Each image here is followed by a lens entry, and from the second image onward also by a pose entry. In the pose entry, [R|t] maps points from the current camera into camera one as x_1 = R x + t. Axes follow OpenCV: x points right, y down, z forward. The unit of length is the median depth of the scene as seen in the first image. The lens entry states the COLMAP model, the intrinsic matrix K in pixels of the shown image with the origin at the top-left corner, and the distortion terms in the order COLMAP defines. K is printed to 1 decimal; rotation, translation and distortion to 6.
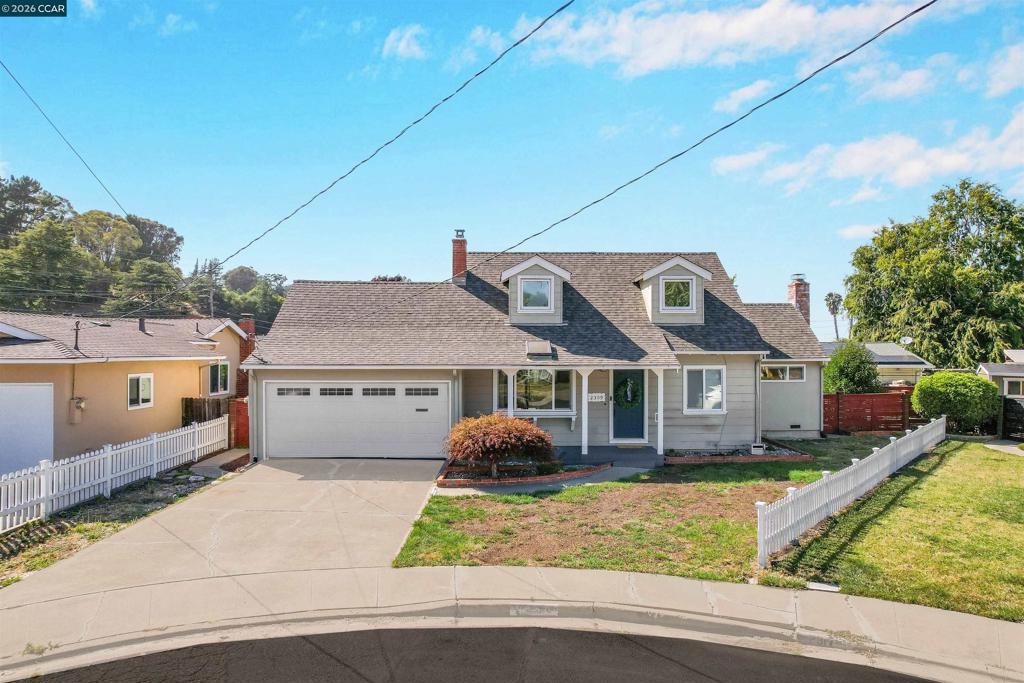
lens RADIAL K [[655.7, 0, 512.0], [0, 655.7, 341.5], [0, 0, 1]] dist [-0.035929, -0.000843]
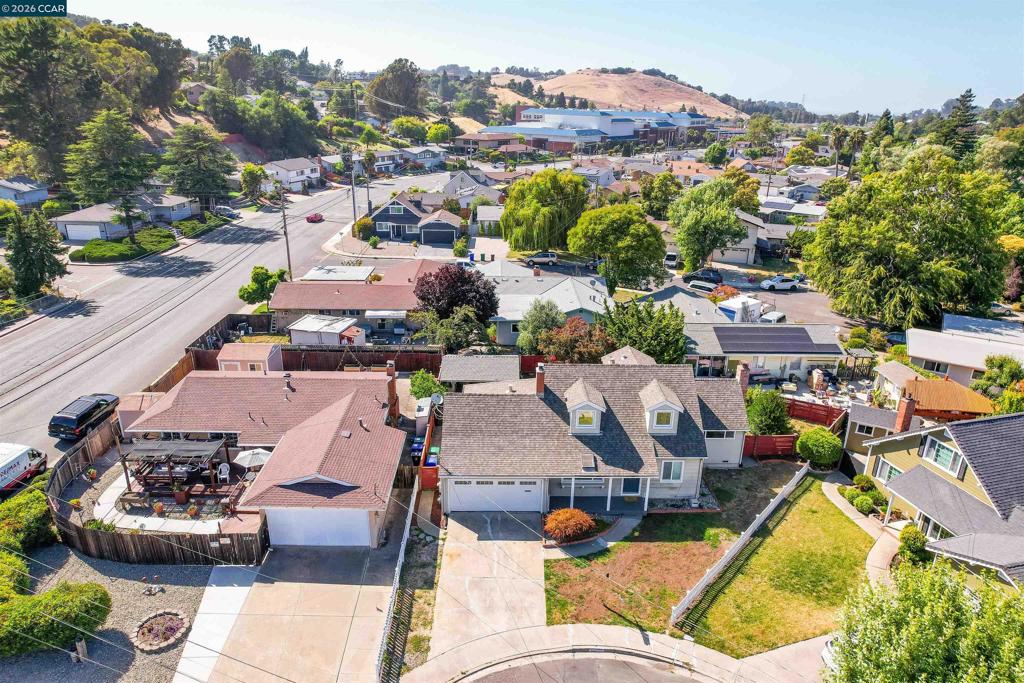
lens RADIAL K [[662.5, 0, 518.8], [0, 662.5, 342.2], [0, 0, 1]] dist [-0.044552, 0.000453]
pose [[0.999875, 0.011208, 0.011168, -0.181489], [-0.014428, 0.935599, 0.352770, -0.964132], [-0.006495, -0.352887, 0.935644, -0.674073]]
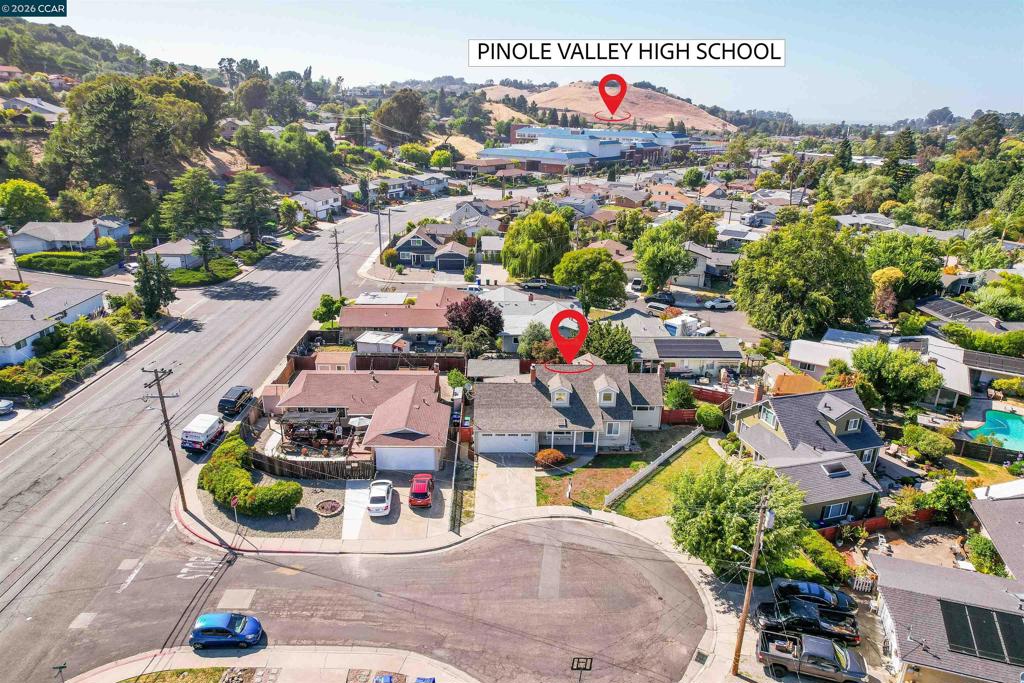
lens RADIAL K [[655.7, 0, 512.0], [0, 655.7, 341.5], [0, 0, 1]] dist [-0.035929, -0.000843]
pose [[0.999923, 0.008351, 0.009177, -0.228641], [-0.010995, 0.939122, 0.343408, -1.420165], [-0.005751, -0.343483, 0.939141, -1.841019]]
